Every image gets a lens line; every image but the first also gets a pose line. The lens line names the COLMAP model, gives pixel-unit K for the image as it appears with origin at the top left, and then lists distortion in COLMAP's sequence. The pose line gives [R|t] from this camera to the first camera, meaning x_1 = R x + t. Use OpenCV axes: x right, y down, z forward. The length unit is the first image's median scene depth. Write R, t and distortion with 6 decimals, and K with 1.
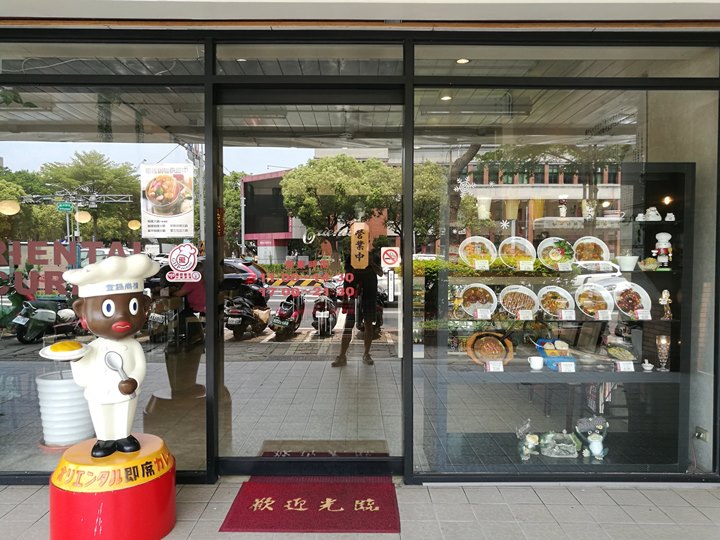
lens RADIAL K [[558.2, 0, 360.0], [0, 558.2, 270.0], [0, 0, 1]] dist [-0.047159, -0.002304]
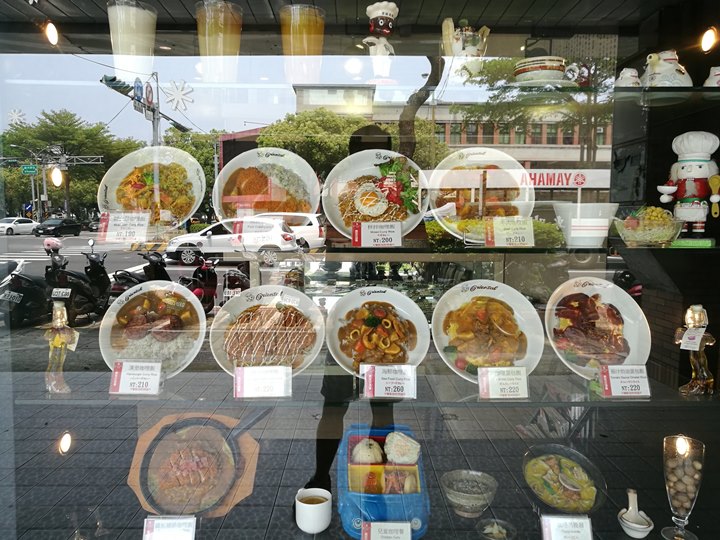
lens RADIAL K [[558.2, 0, 360.0], [0, 558.2, 270.0], [0, 0, 1]] dist [-0.047159, -0.002304]
pose [[0.999994, -0.003030, -0.001575, 0.342343], [0.003124, 0.997972, 0.063580, -0.006174], [0.001379, -0.063585, 0.997975, 0.650860]]
